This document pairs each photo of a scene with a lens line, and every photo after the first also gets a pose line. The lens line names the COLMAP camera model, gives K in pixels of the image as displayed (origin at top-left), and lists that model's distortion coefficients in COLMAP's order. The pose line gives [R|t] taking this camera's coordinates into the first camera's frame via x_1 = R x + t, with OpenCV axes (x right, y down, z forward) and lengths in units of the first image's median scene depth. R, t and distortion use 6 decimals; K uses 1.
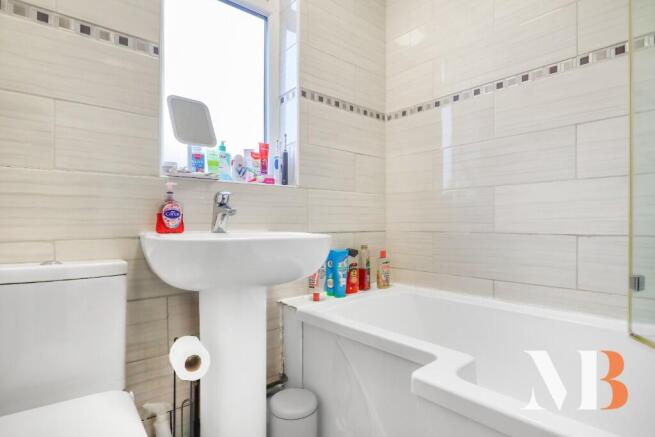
lens RADIAL K [[327.3, 0, 317.1], [0, 327.3, 230.5], [0, 0, 1]] dist [-0.012173, 0.000691]
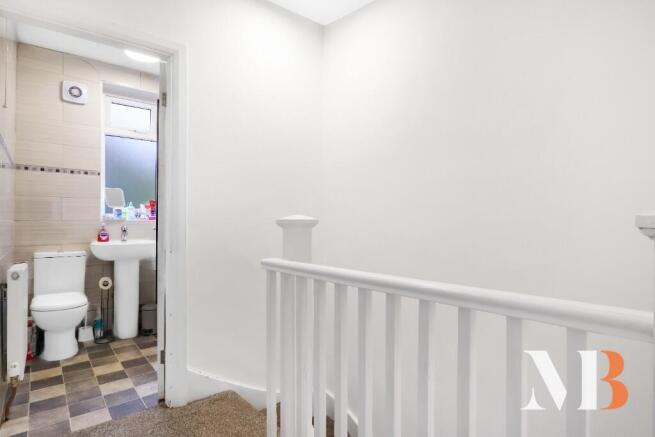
lens RADIAL K [[327.3, 0, 317.1], [0, 327.3, 230.5], [0, 0, 1]] dist [-0.012173, 0.000691]
pose [[0.999987, 0.001525, 0.004913, 0.984031], [-0.001510, 0.999994, -0.002964, -0.058958], [-0.004917, 0.002956, 0.999984, -1.290211]]
